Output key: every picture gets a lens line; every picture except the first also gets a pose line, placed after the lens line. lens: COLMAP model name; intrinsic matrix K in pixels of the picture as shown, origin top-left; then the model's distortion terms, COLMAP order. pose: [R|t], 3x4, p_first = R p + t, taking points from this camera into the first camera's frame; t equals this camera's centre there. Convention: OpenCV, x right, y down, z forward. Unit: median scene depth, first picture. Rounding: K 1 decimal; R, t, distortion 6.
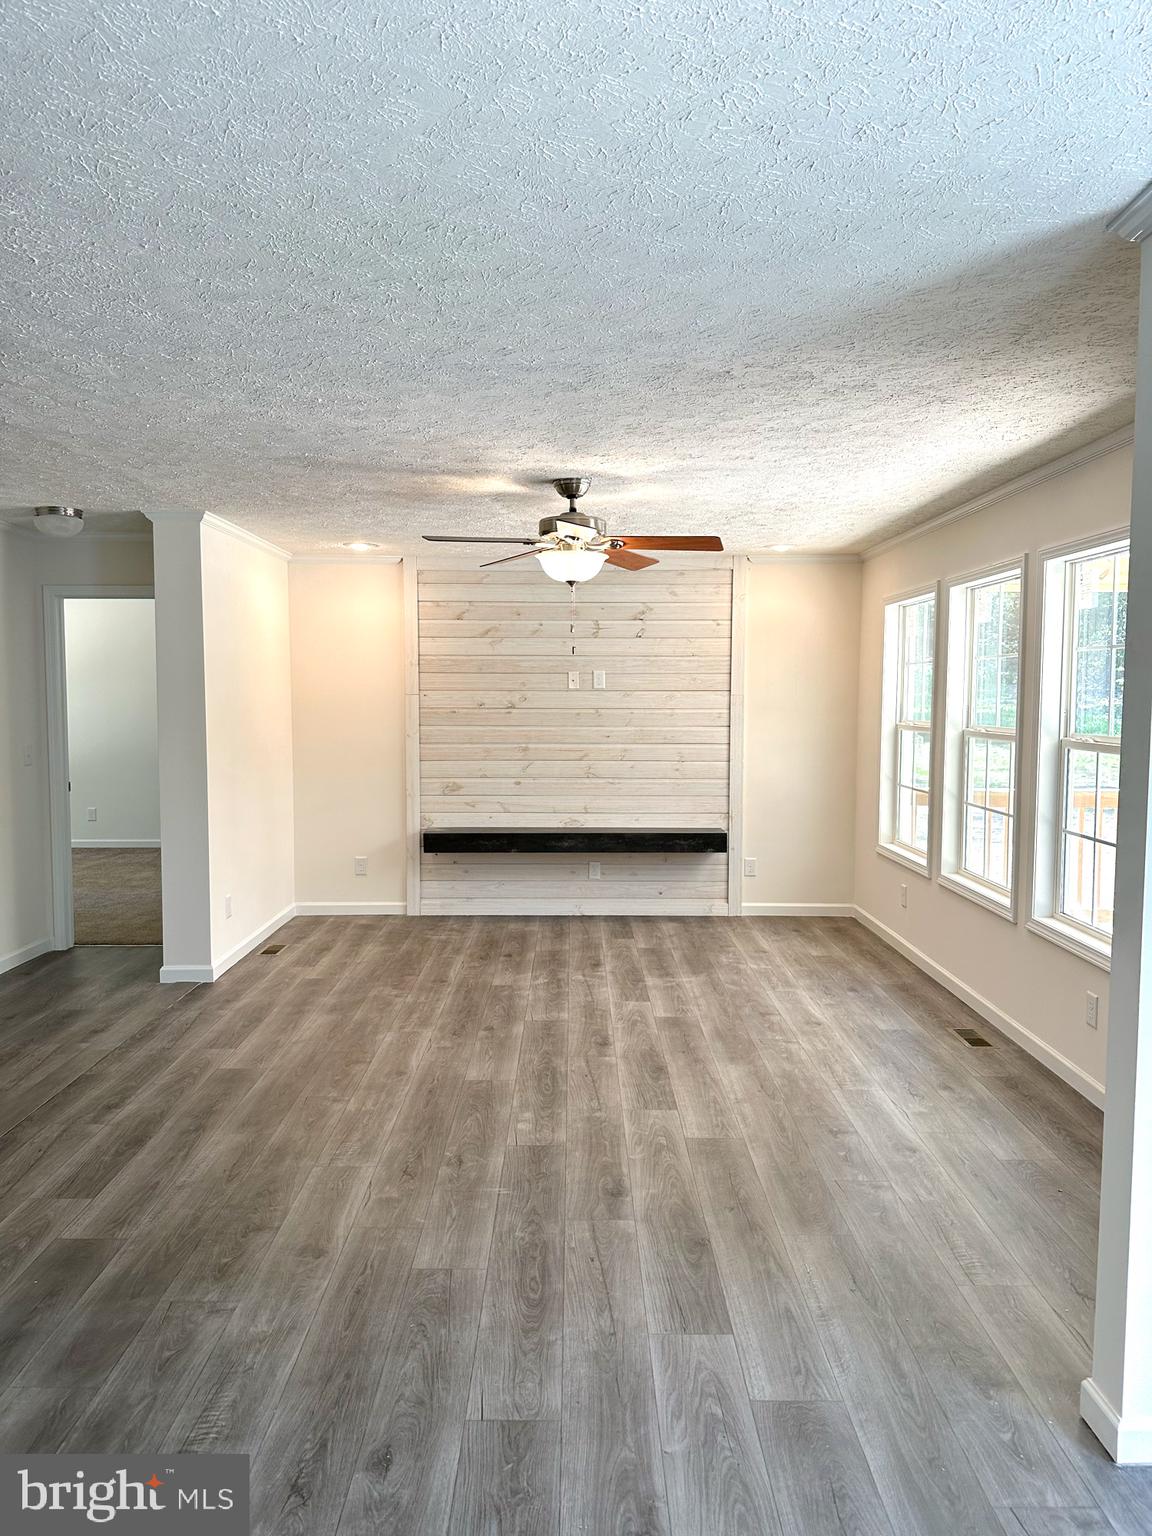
lens RADIAL K [[1226.0, 0, 567.9], [0, 1226.0, 770.9], [0, 0, 1]] dist [0.055693, -0.070082]
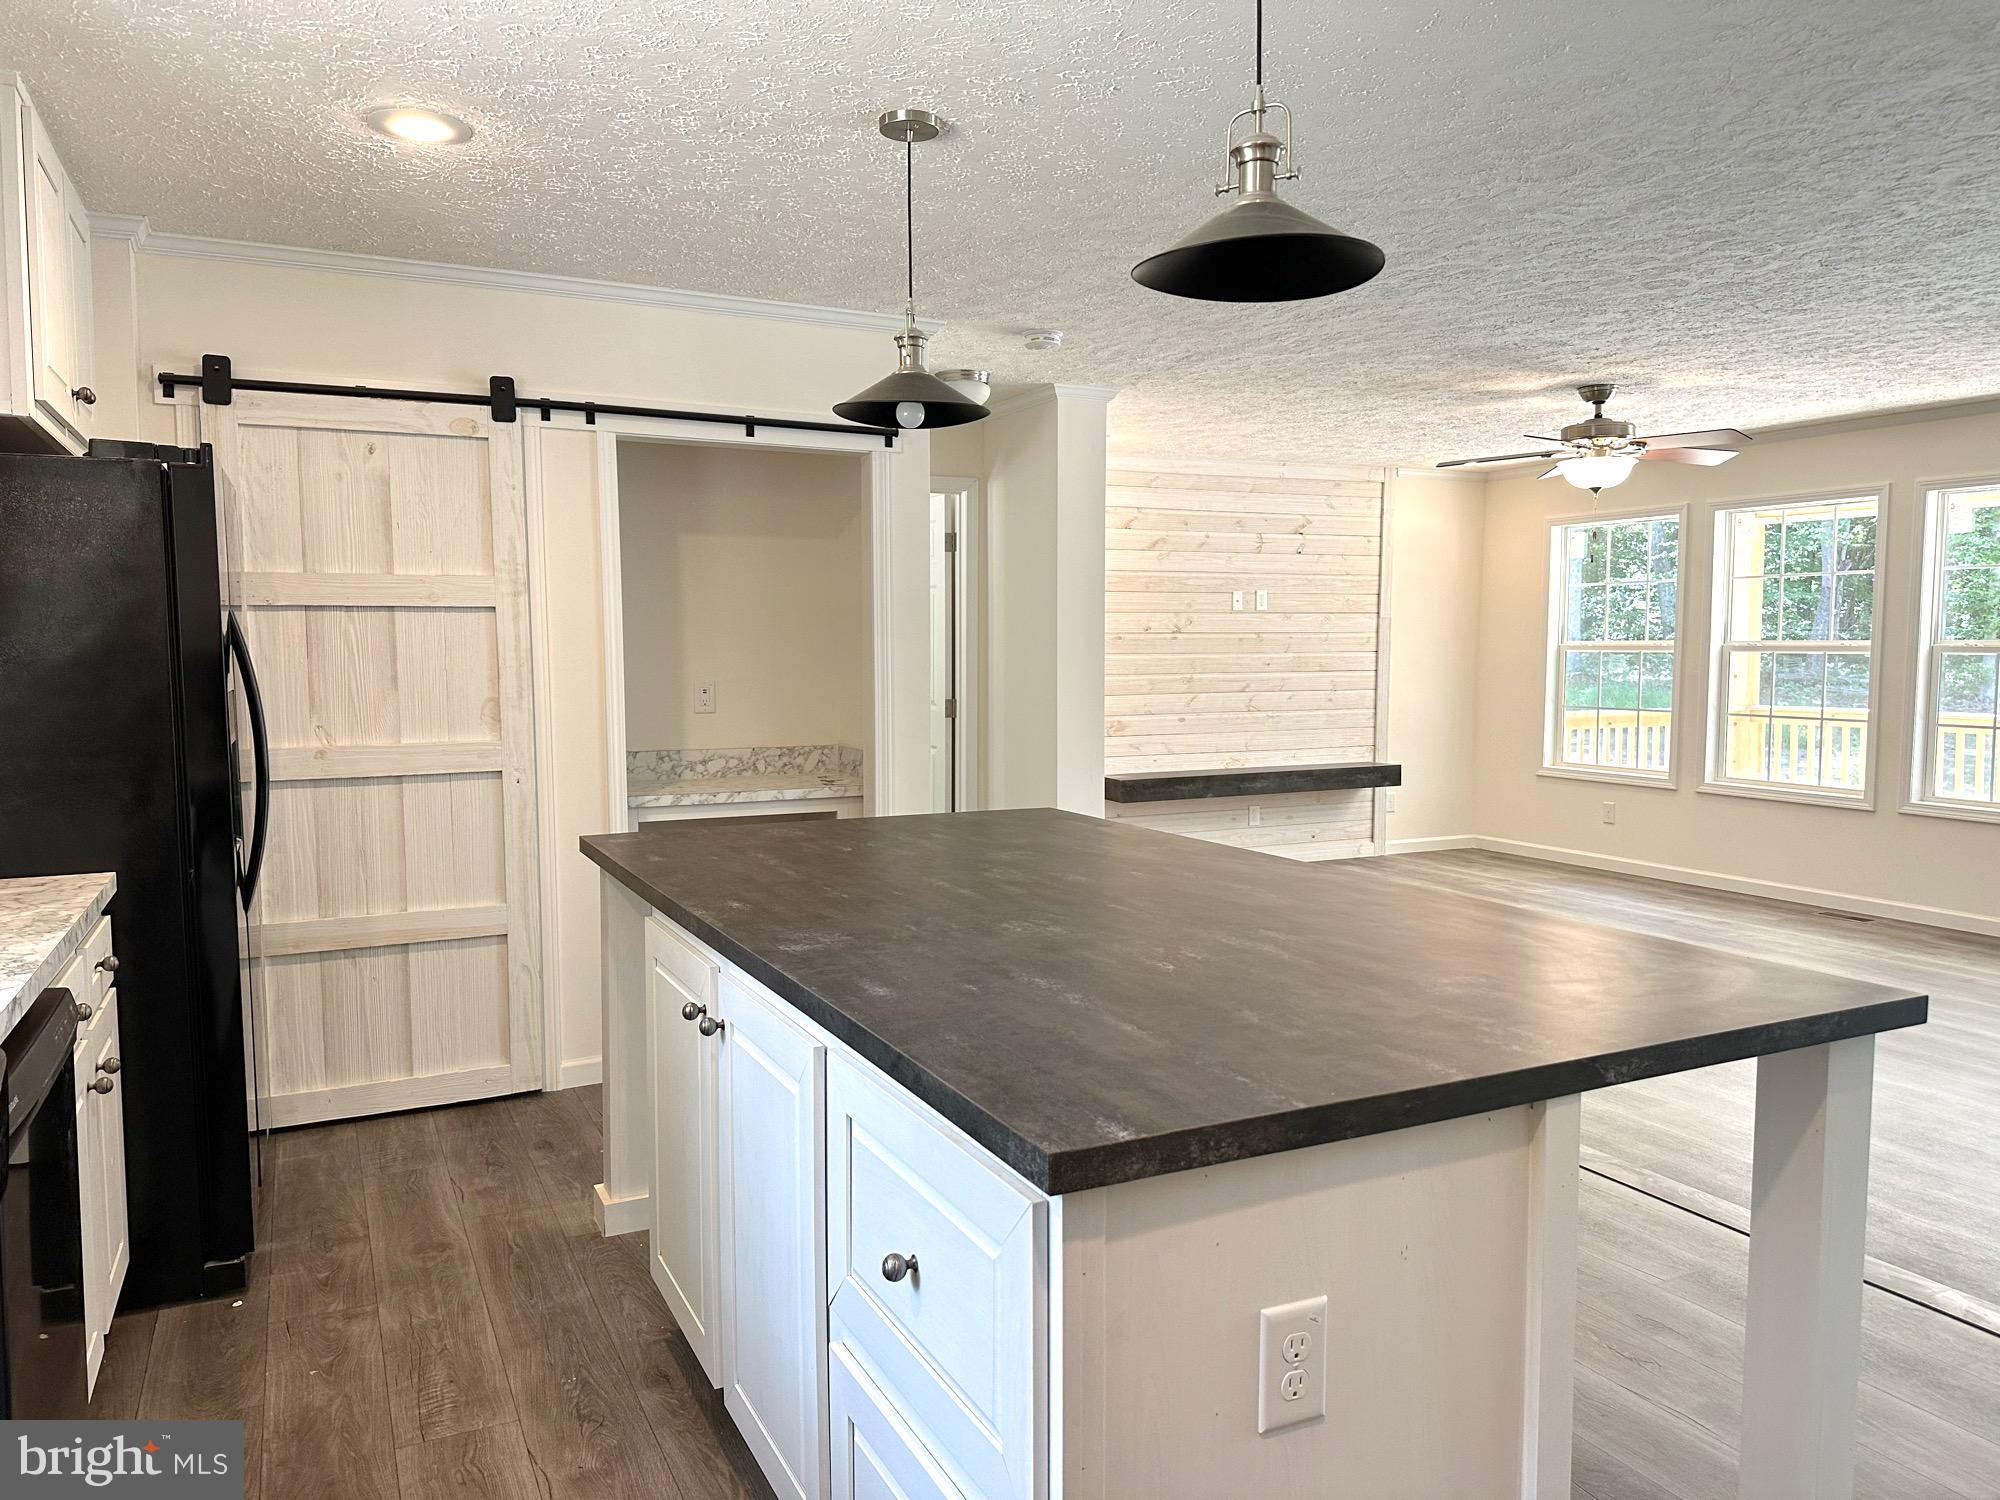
lens RADIAL K [[1596.4, 0, 1004.4], [0, 1596.4, 753.6], [0, 0, 1]] dist [0.055693, -0.070082]
pose [[0.878884, -0.038574, 0.475473, -0.694234], [0.036615, 0.999240, 0.013384, 0.014259], [-0.475628, 0.005647, 0.879628, 0.069218]]
